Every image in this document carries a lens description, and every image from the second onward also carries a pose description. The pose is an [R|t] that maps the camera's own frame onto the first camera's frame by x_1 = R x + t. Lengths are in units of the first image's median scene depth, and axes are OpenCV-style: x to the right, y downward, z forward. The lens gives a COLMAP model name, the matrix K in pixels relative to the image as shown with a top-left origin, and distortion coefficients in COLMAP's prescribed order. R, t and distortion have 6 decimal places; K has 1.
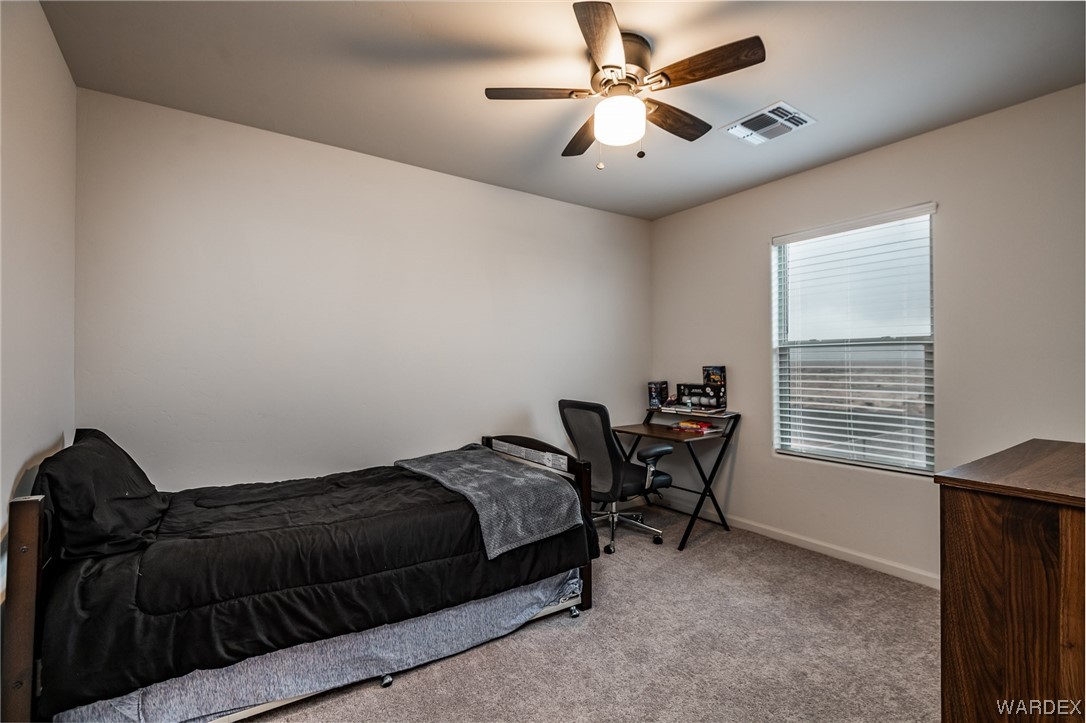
lens RADIAL K [[497.4, 0, 546.9], [0, 497.4, 353.5], [0, 0, 1]] dist [0.027728, -0.023287]
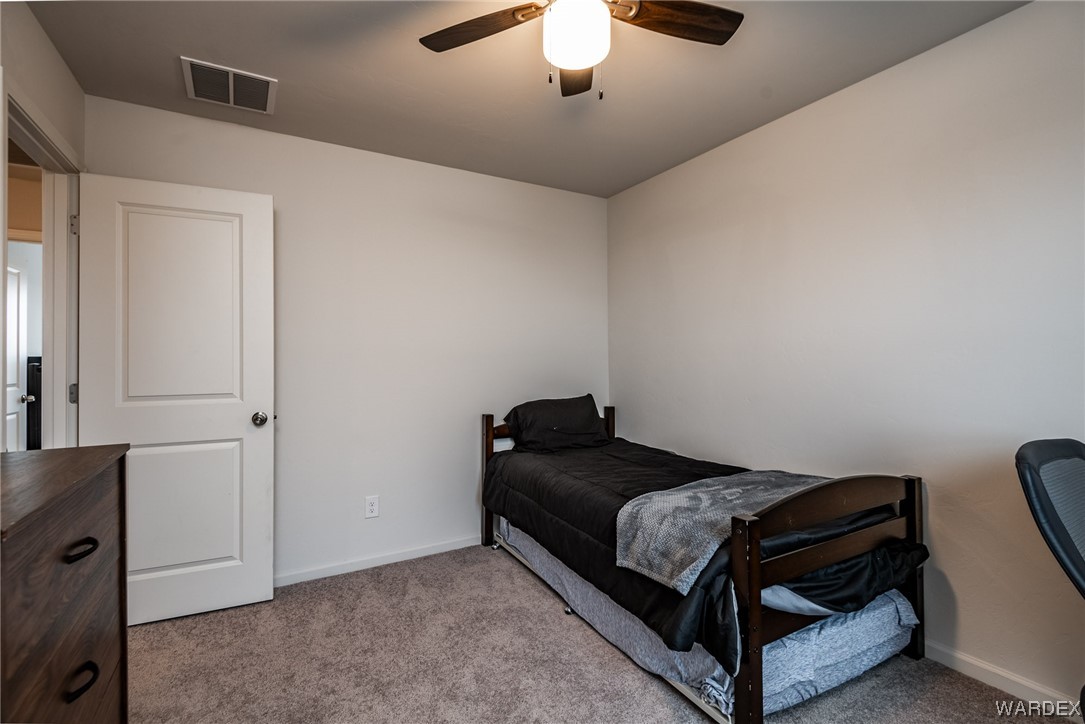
lens RADIAL K [[496.9, 0, 546.4], [0, 496.9, 354.0], [0, 0, 1]] dist [0.027728, -0.023287]
pose [[-0.074333, -0.001774, -0.997232, 0.863969], [0.003936, 0.999990, -0.002072, 0.012891], [0.997226, -0.004080, -0.074326, 0.961692]]
